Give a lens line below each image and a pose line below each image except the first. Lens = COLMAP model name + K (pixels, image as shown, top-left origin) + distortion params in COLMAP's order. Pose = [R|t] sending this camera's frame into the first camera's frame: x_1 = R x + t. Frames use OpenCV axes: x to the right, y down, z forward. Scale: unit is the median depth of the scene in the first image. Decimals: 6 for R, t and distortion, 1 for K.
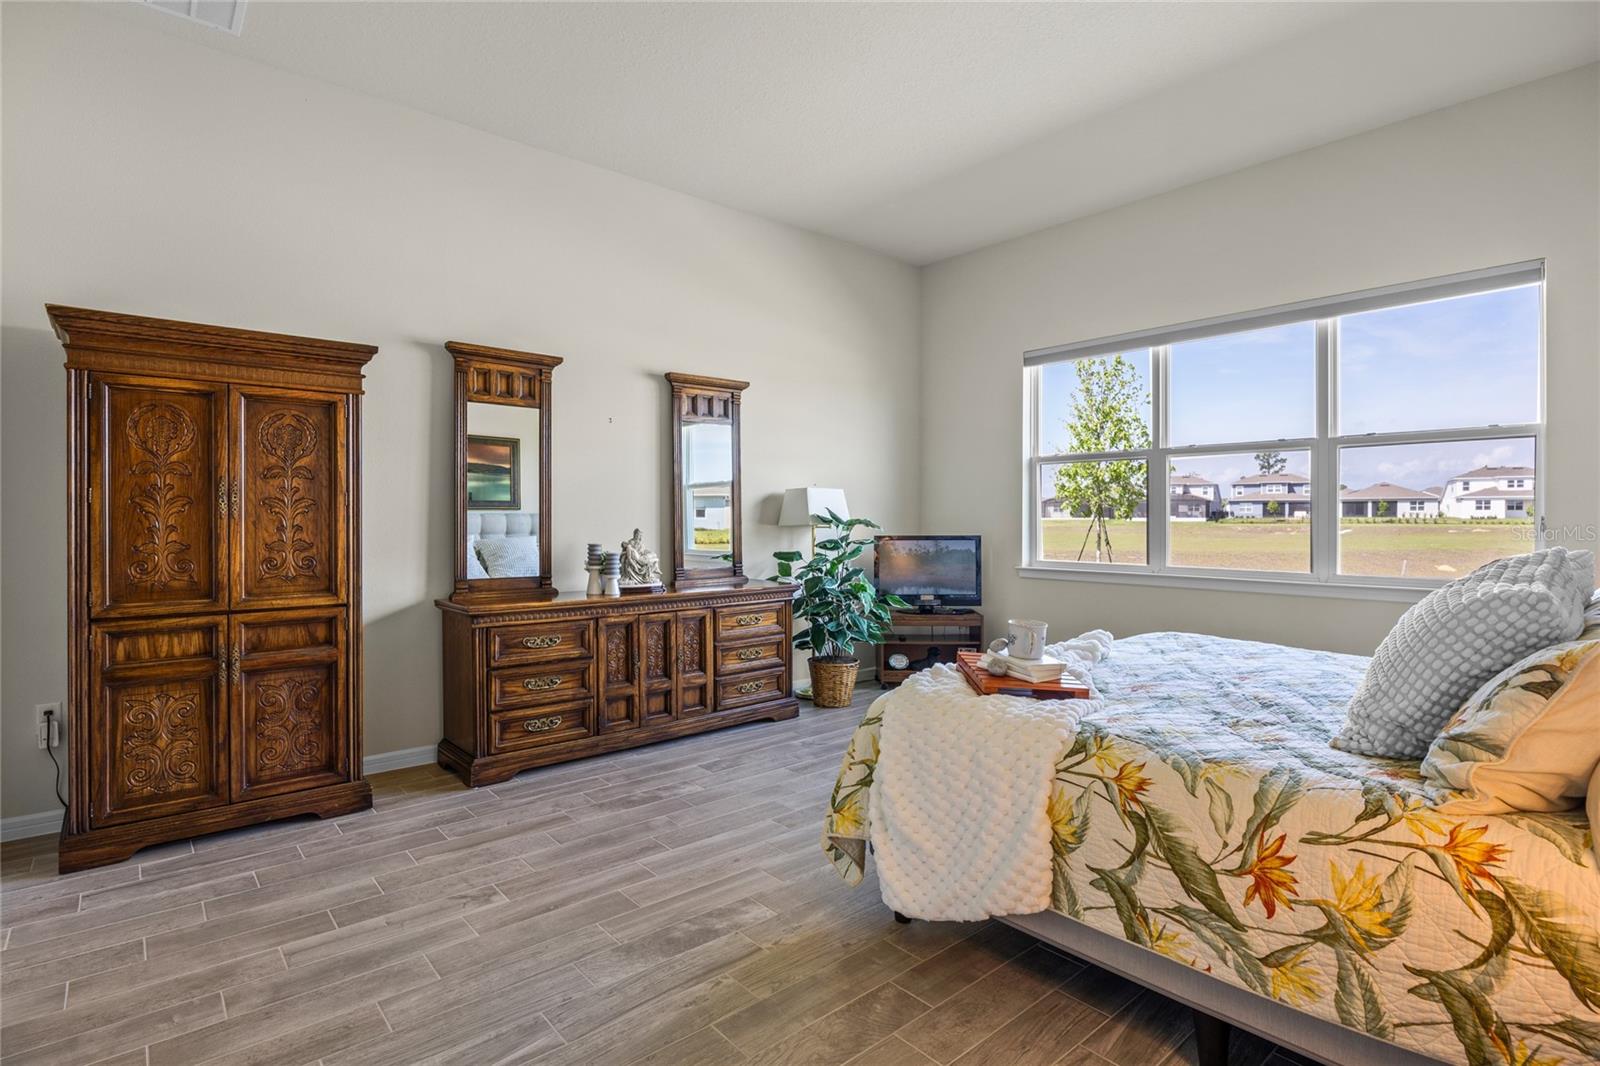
lens RADIAL K [[782.7, 0, 805.4], [0, 782.7, 531.2], [0, 0, 1]] dist [-0.001585, -0.000503]
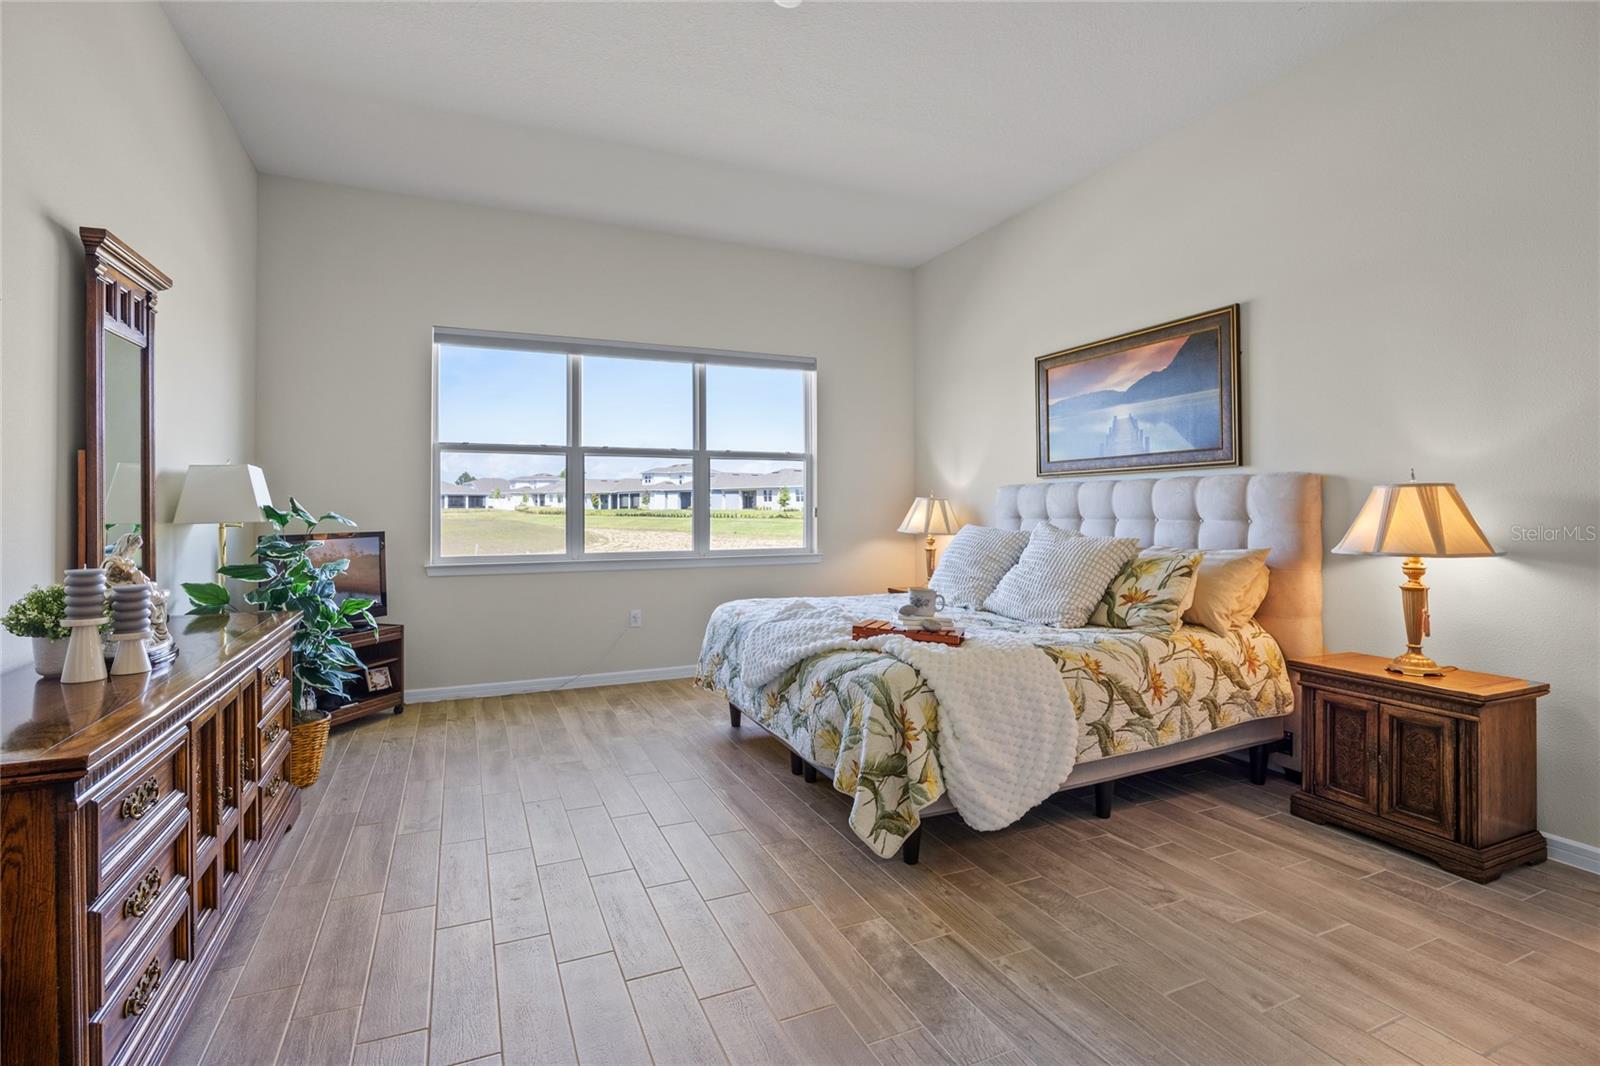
lens RADIAL K [[749.0, 0, 779.5], [0, 749.0, 503.4], [0, 0, 1]] dist [-0.011490, 0.000146]
pose [[0.305310, 0.006247, 0.952233, -1.301444], [0.018991, 0.999740, -0.012648, -0.017560], [-0.952064, 0.021946, 0.305111, 1.128377]]
